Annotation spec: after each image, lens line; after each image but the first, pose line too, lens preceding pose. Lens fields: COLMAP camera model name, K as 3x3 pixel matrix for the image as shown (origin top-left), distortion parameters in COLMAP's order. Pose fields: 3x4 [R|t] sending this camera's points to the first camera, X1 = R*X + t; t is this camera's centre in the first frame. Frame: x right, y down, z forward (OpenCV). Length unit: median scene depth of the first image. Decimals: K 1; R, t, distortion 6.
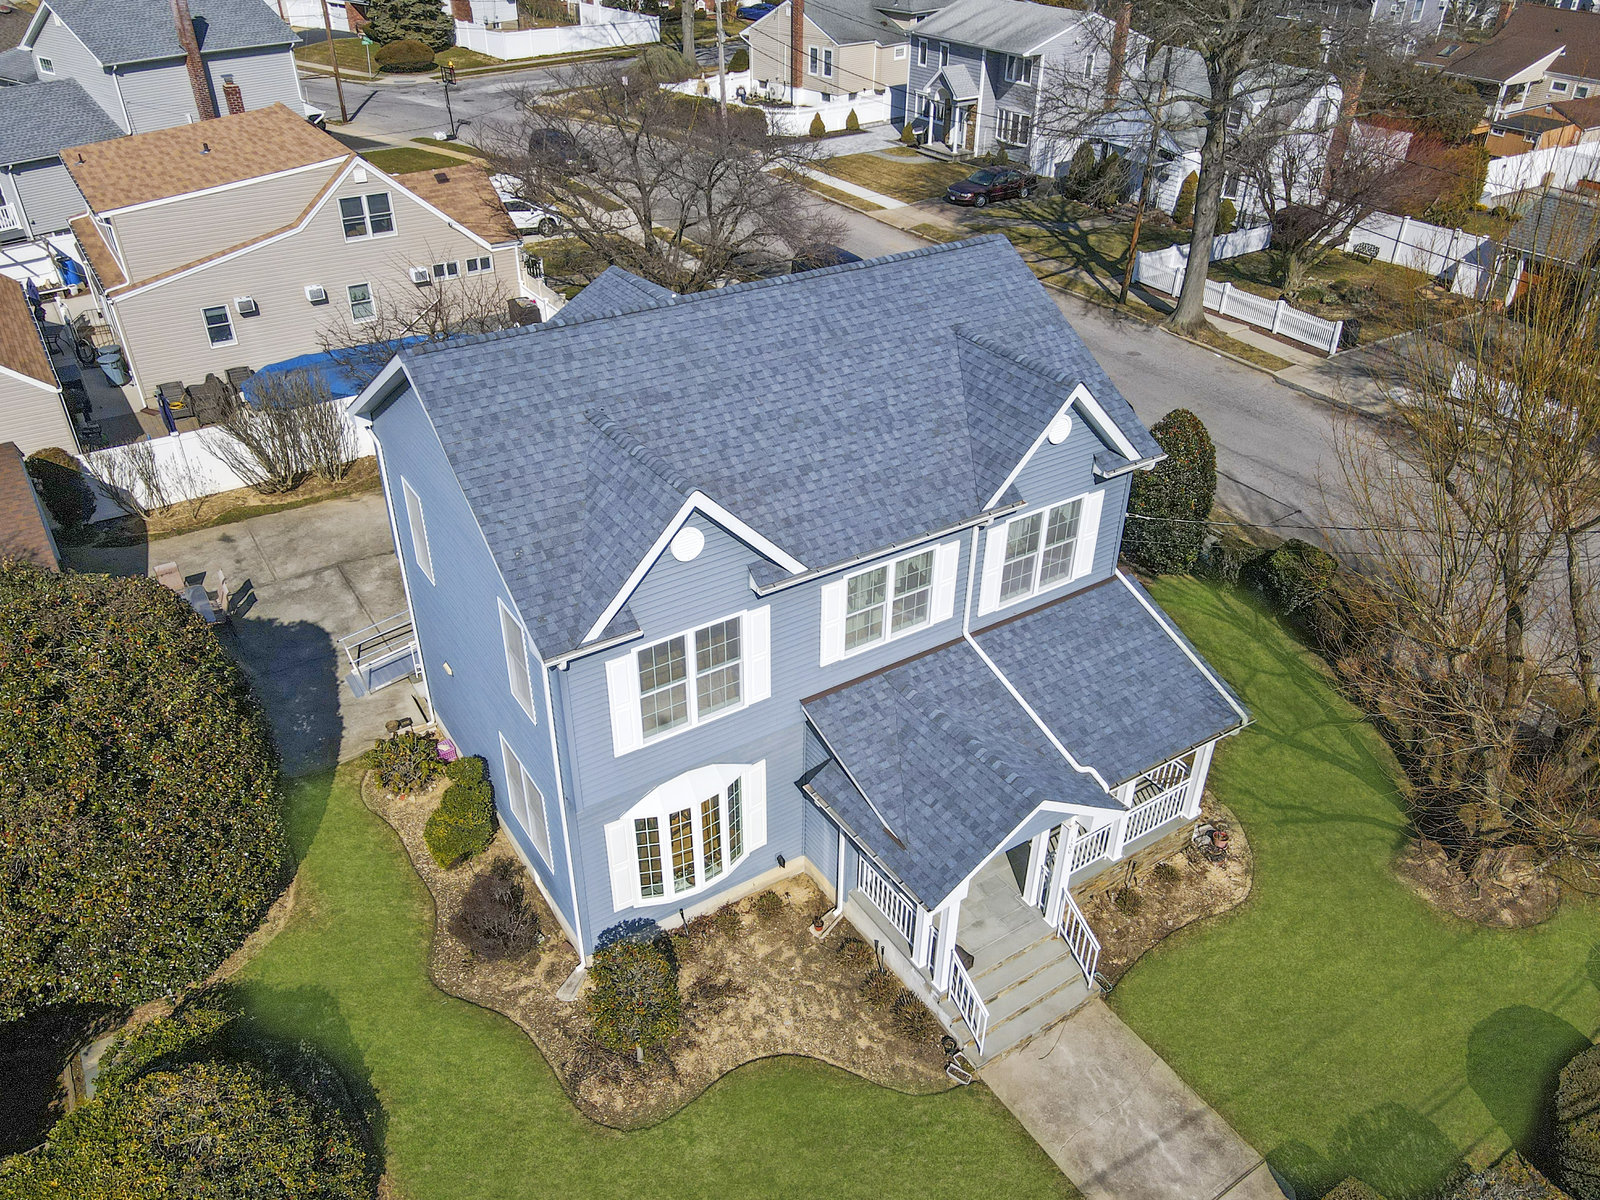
lens RADIAL K [[1186.2, 0, 794.8], [0, 1186.2, 597.8], [0, 0, 1]] dist [-0.004456, 0.036531]
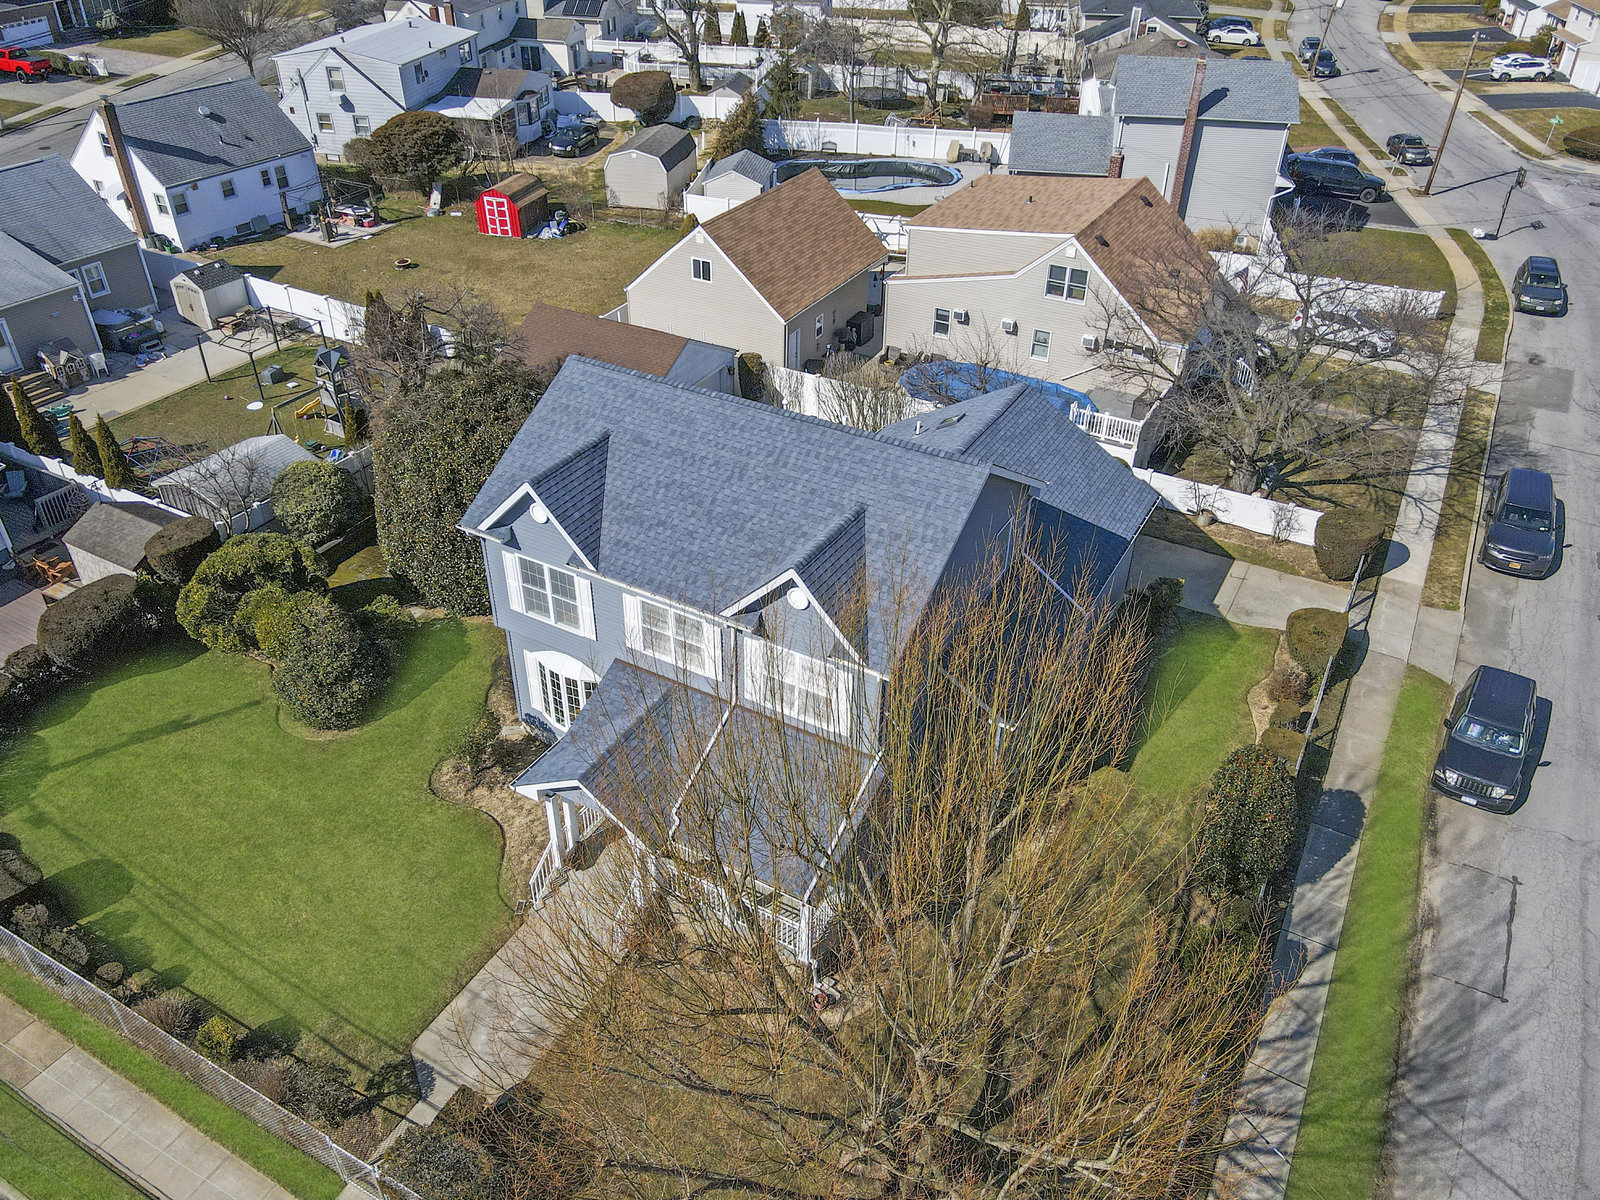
lens RADIAL K [[1186.2, 0, 794.8], [0, 1186.2, 597.8], [0, 0, 1]] dist [-0.004456, 0.036531]
pose [[0.459861, 0.502529, -0.732115, 1.067462], [-0.490032, 0.831172, 0.262720, -0.440260], [0.740538, 0.237946, 0.628479, 0.184200]]
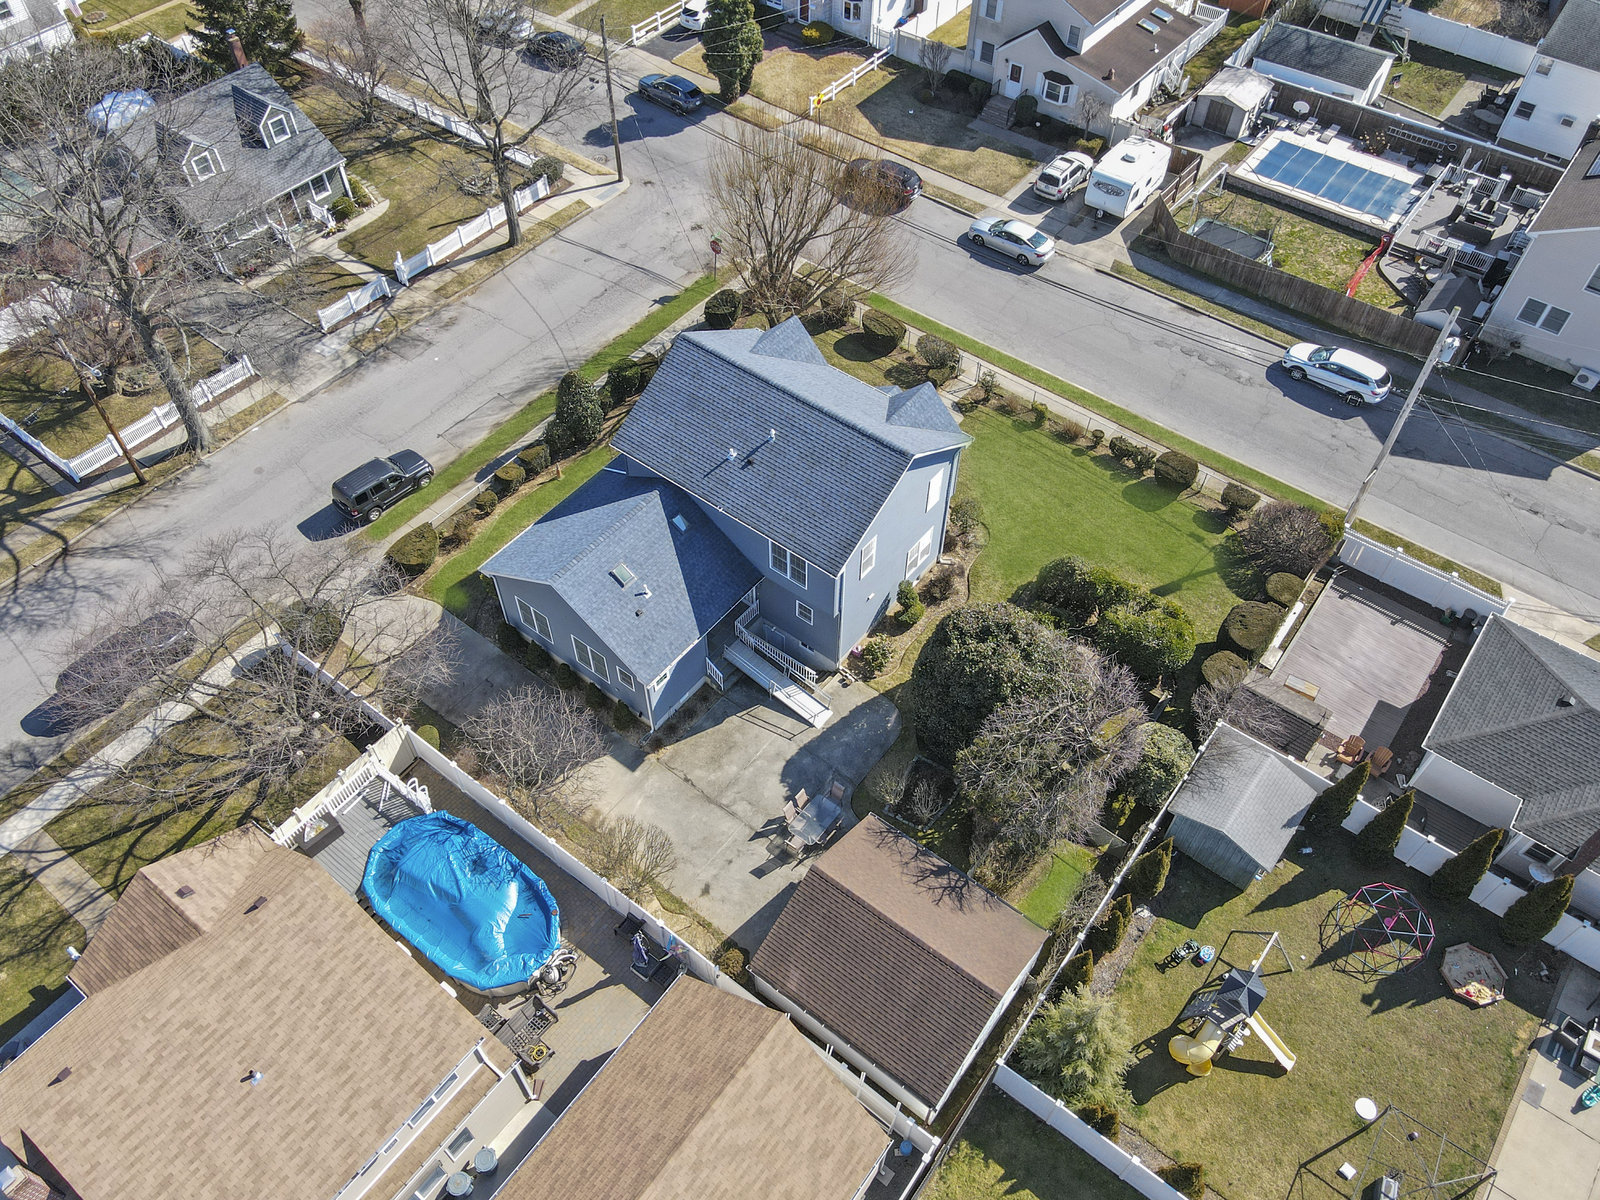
lens RADIAL K [[1186.2, 0, 794.8], [0, 1186.2, 597.8], [0, 0, 1]] dist [-0.004456, 0.036531]
pose [[-0.325828, -0.740987, 0.587176, -1.637961], [0.511273, 0.384318, 0.768700, -1.808867], [-0.795259, 0.550671, 0.253625, 0.596793]]
